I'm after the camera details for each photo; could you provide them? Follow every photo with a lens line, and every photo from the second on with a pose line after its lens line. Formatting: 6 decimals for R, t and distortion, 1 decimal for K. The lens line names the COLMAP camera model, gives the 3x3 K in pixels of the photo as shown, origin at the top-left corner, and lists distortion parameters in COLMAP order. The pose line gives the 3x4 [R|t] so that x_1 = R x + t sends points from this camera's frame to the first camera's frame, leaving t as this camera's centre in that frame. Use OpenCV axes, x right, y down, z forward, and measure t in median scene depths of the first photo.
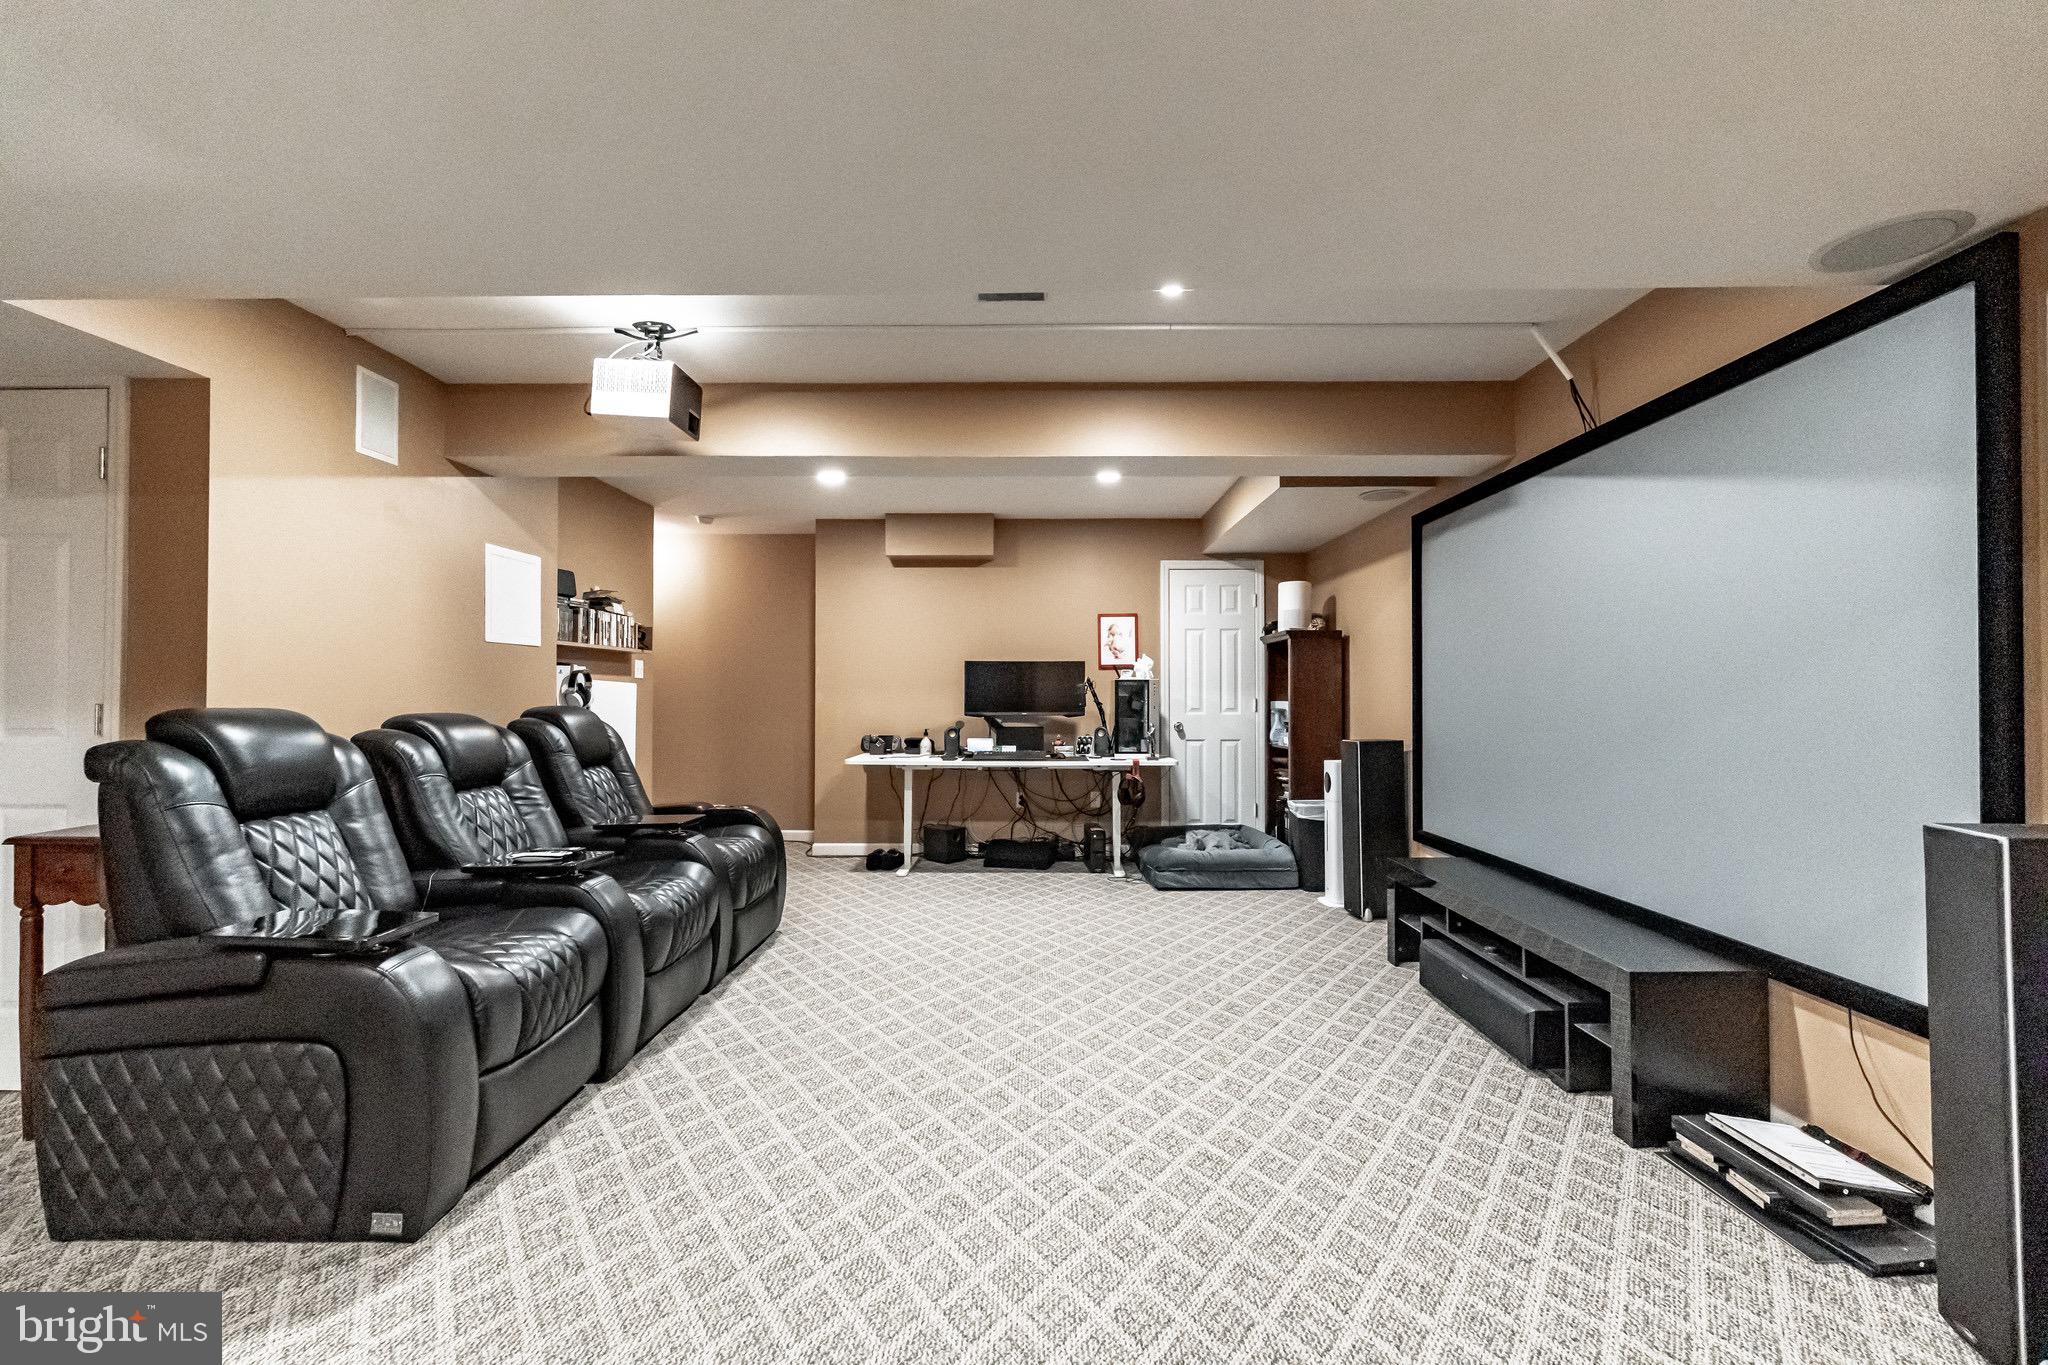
lens RADIAL K [[906.5, 0, 1014.6], [0, 906.5, 687.9], [0, 0, 1]] dist [-0.001585, 0.000044]
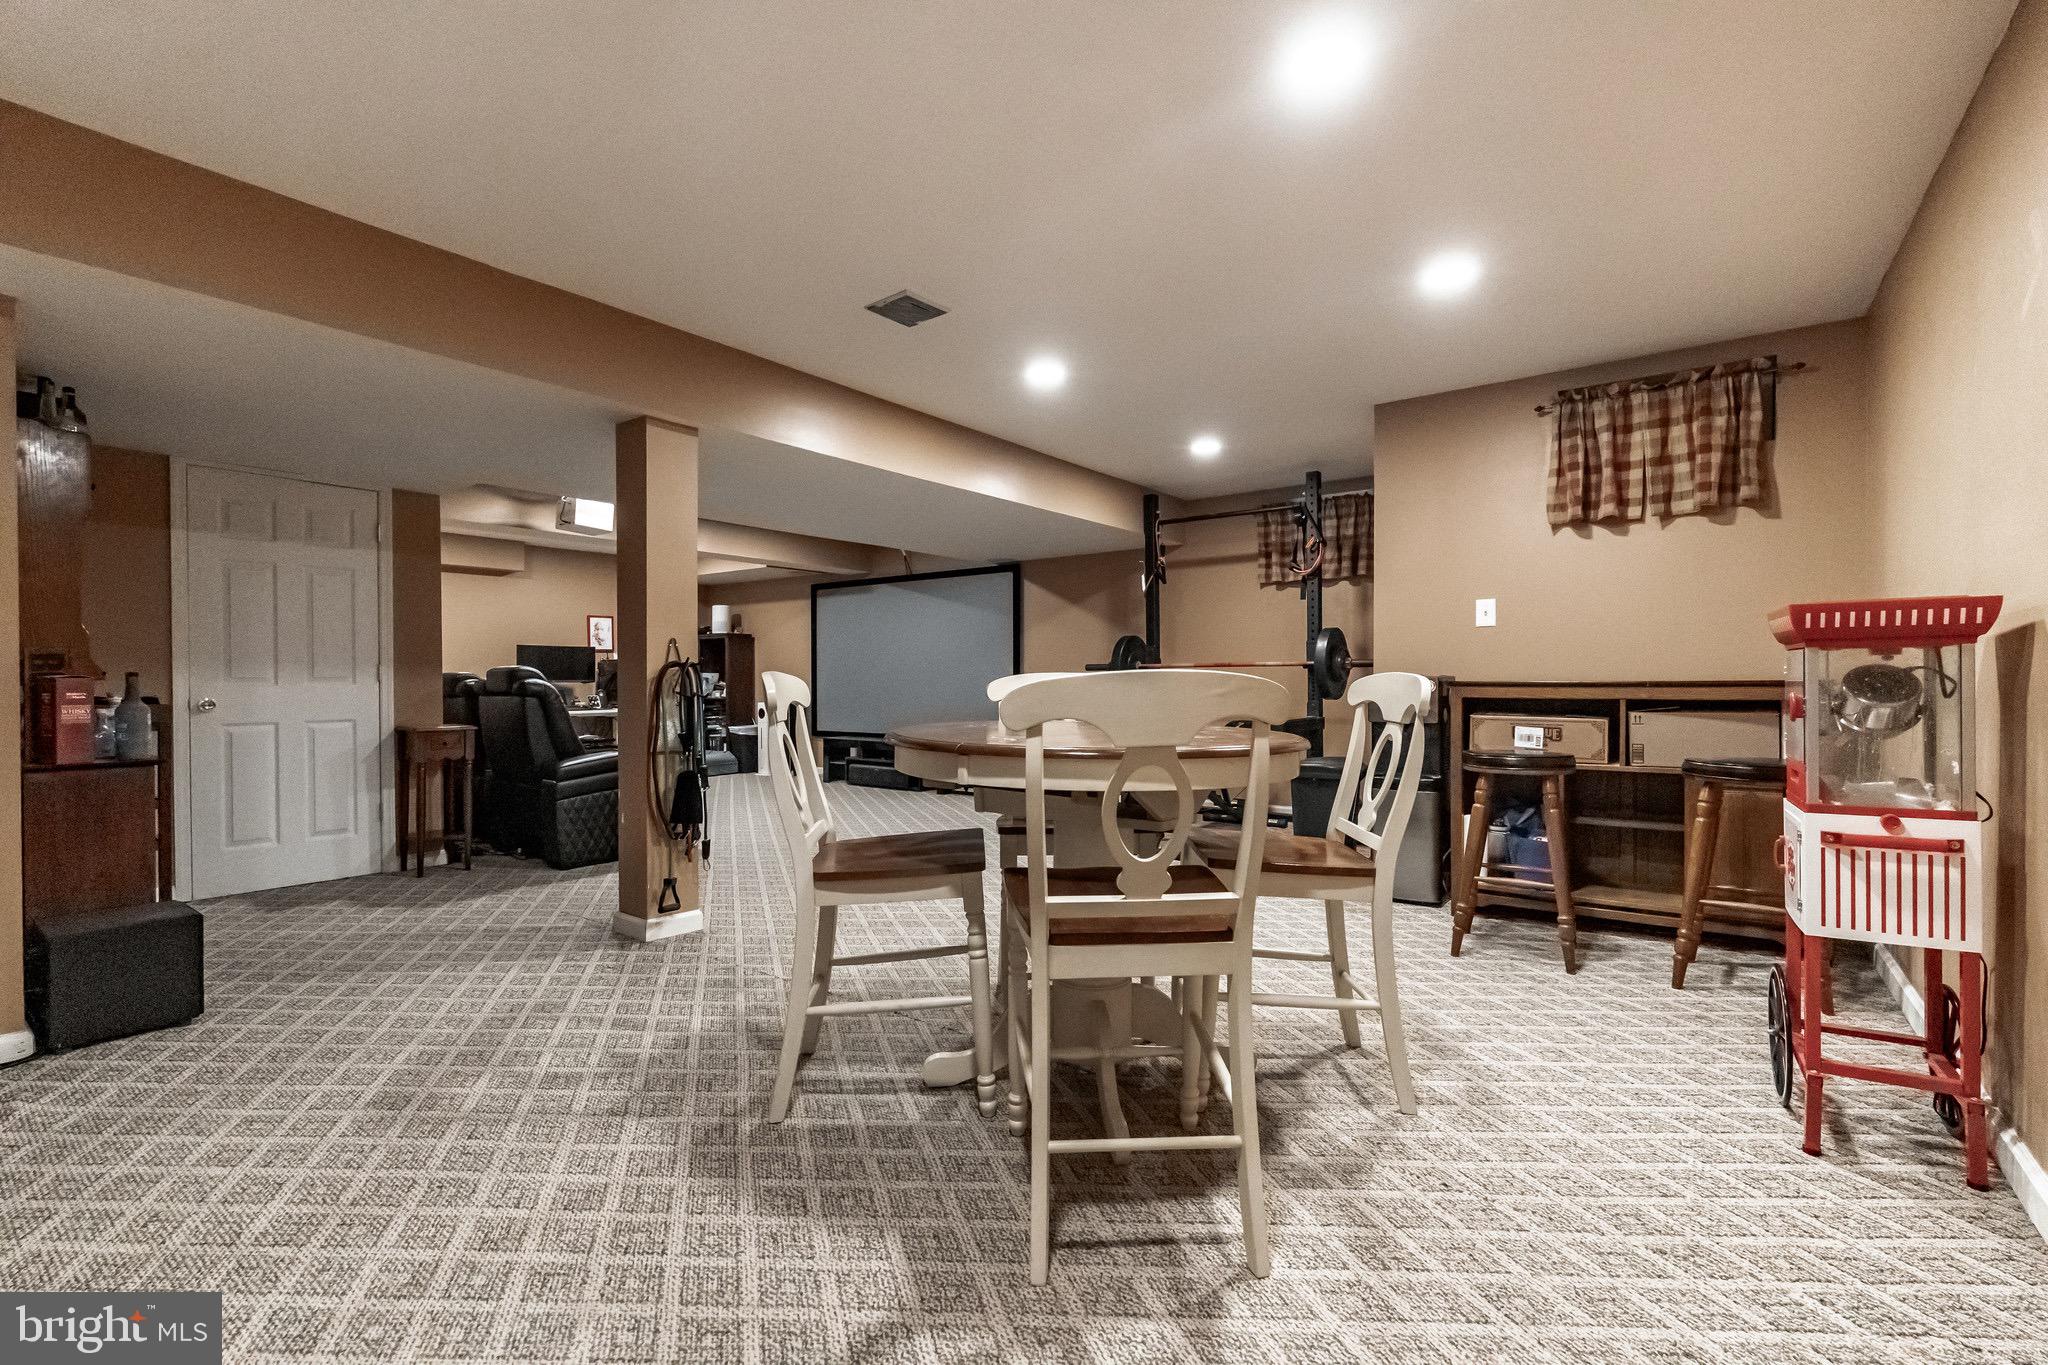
lens RADIAL K [[906.5, 0, 1014.6], [0, 906.5, 687.9], [0, 0, 1]] dist [-0.001585, 0.000044]
pose [[0.577145, -0.012571, 0.816545, -0.823591], [-0.003930, 0.999827, 0.018171, 0.009783], [-0.816632, -0.013696, 0.576996, -0.502795]]
